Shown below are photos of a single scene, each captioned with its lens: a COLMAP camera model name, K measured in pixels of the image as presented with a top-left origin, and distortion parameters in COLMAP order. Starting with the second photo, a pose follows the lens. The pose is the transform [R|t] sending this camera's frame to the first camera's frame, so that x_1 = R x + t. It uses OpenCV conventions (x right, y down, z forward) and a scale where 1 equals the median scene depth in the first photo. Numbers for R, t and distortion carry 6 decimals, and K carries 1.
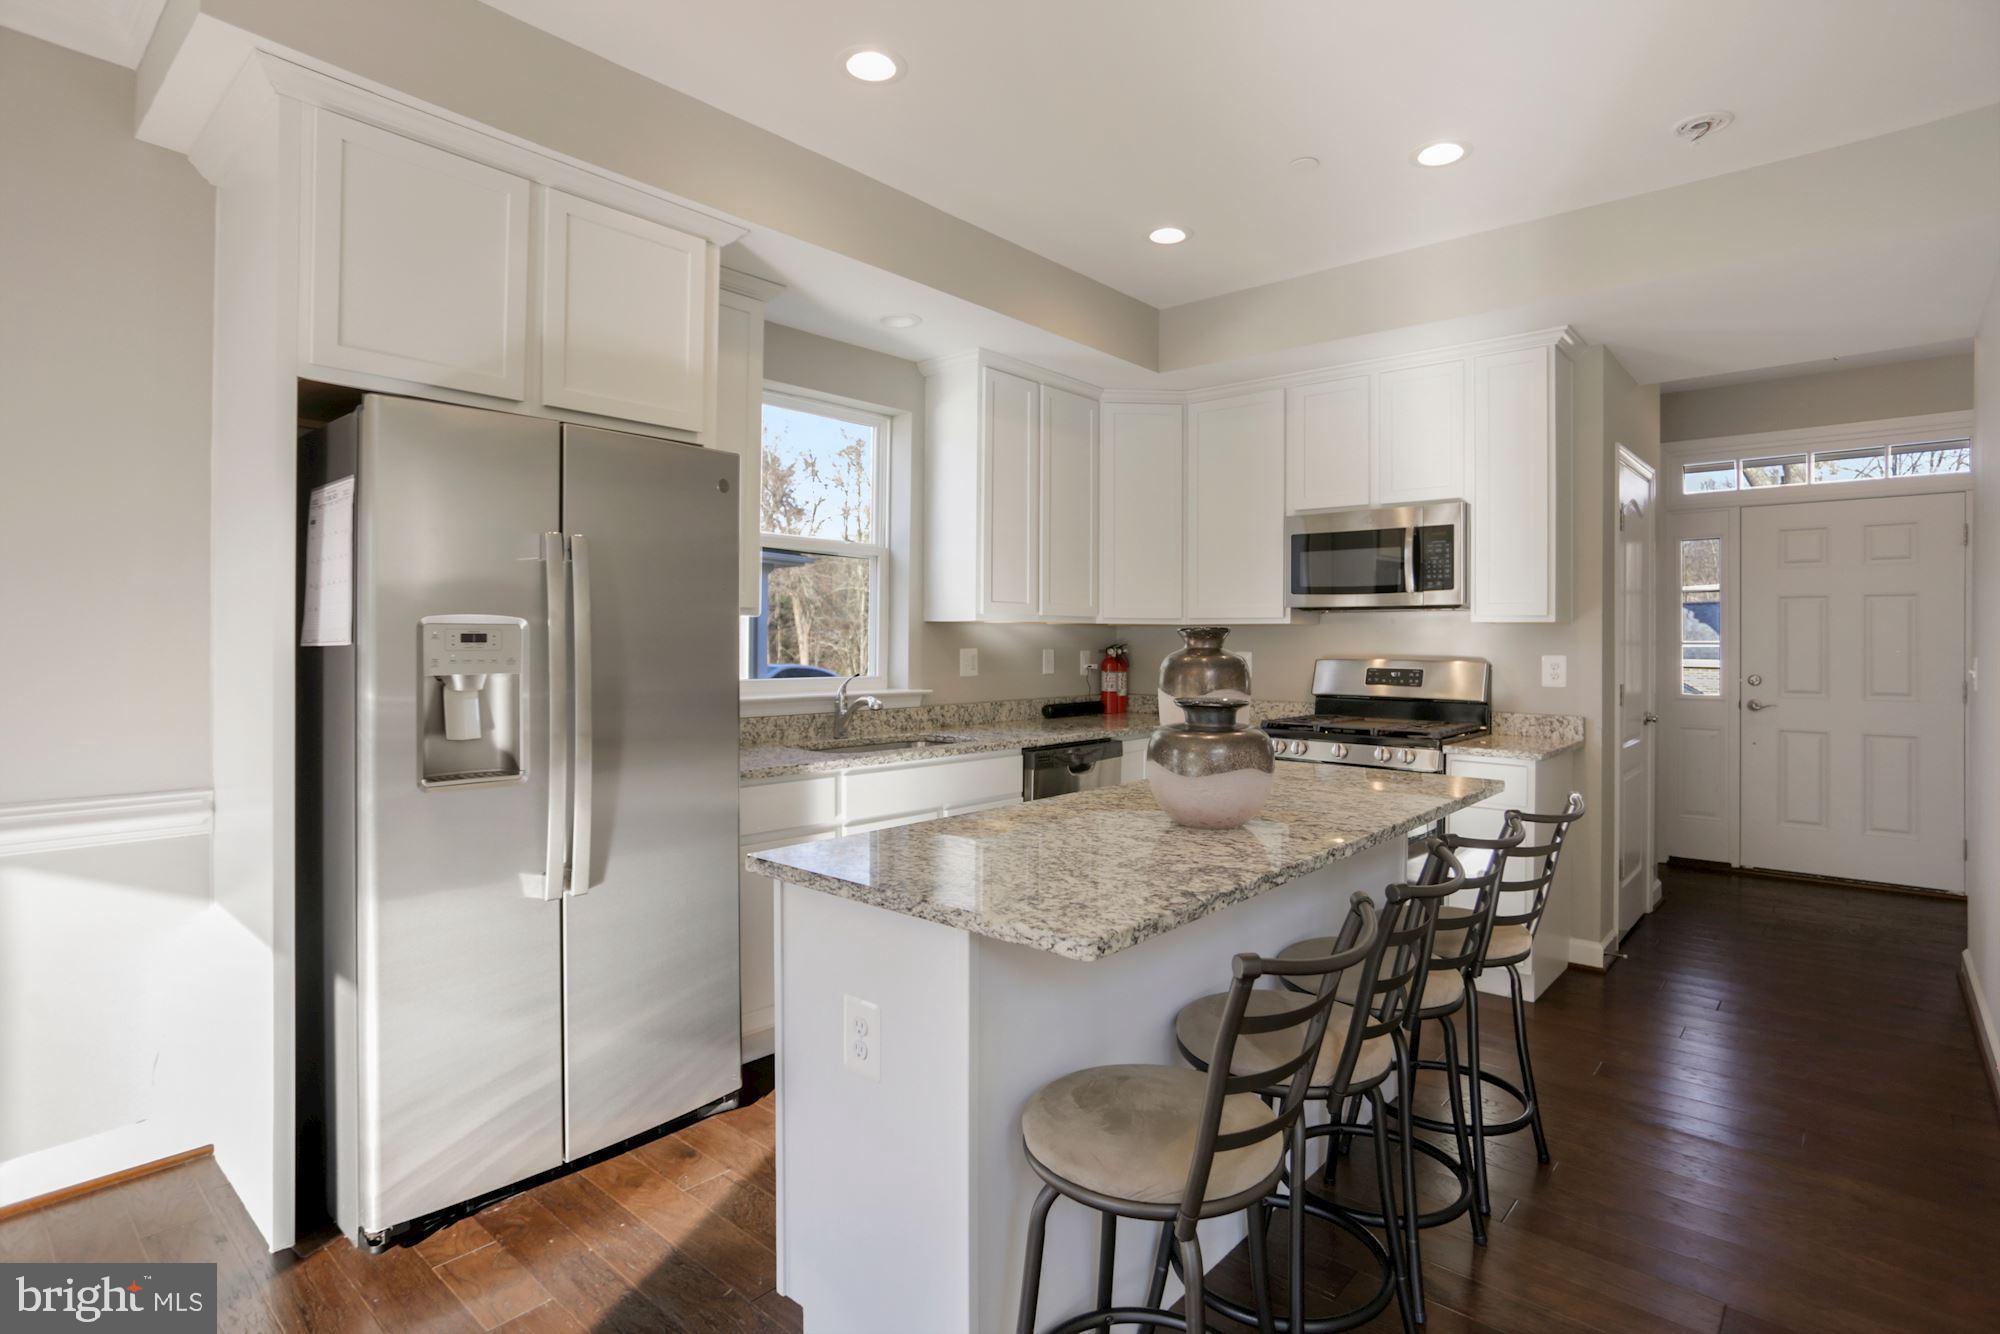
lens RADIAL K [[1011.9, 0, 1003.3], [0, 1011.9, 643.4], [0, 0, 1]] dist [-0.055278, 0.031366]
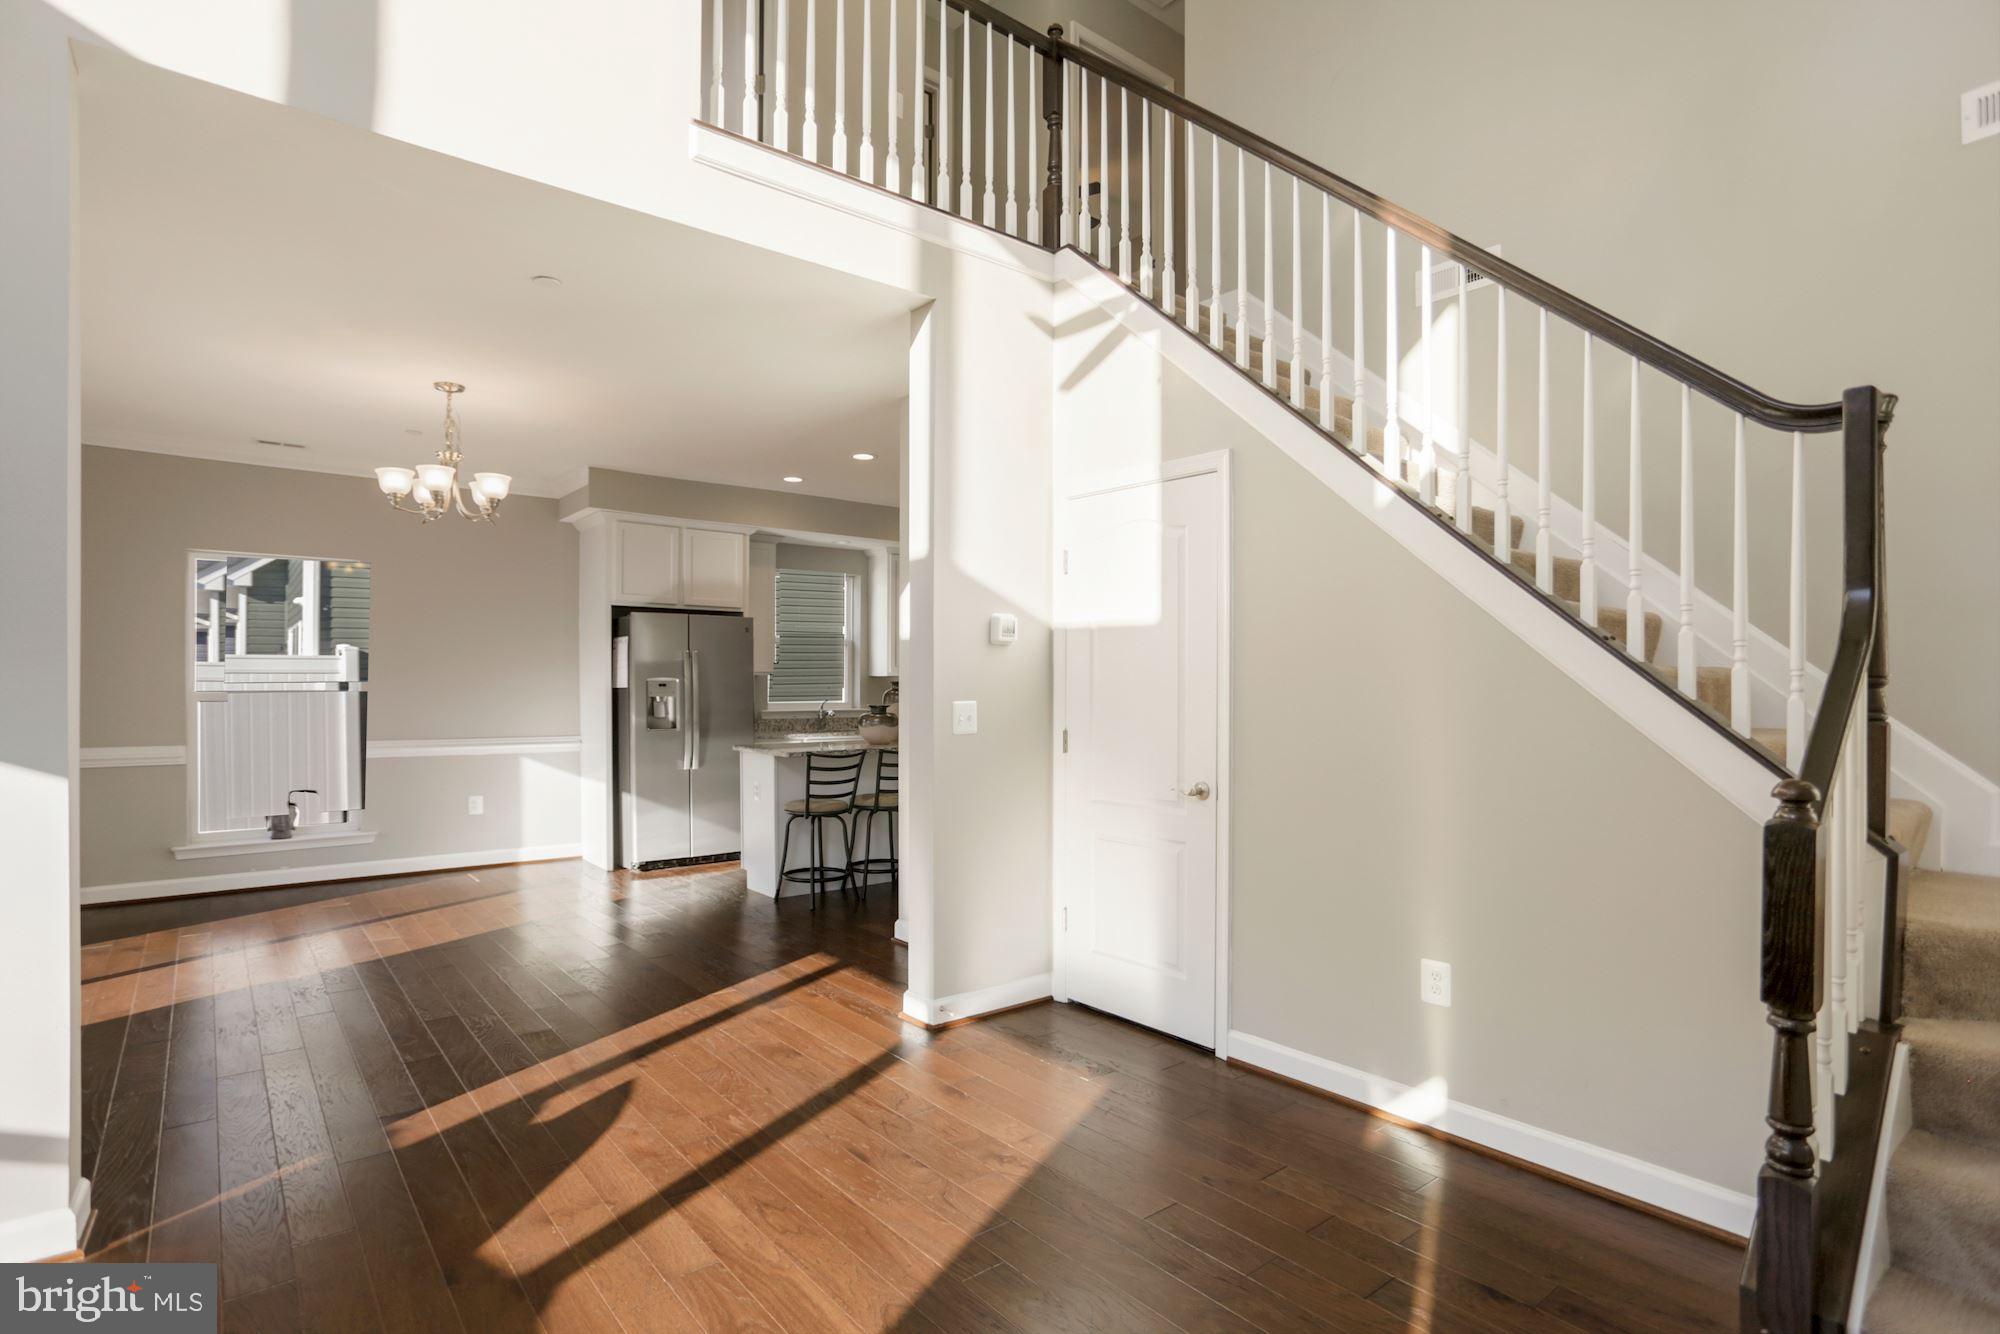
lens RADIAL K [[1002.7, 0, 996.2], [0, 1002.7, 692.0], [0, 0, 1]] dist [-0.038340, 0.021680]
pose [[0.984725, 0.001513, -0.174110, 0.592148], [-0.000296, 0.999975, 0.007019, -0.003391], [0.174117, -0.006860, 0.984701, -1.077731]]
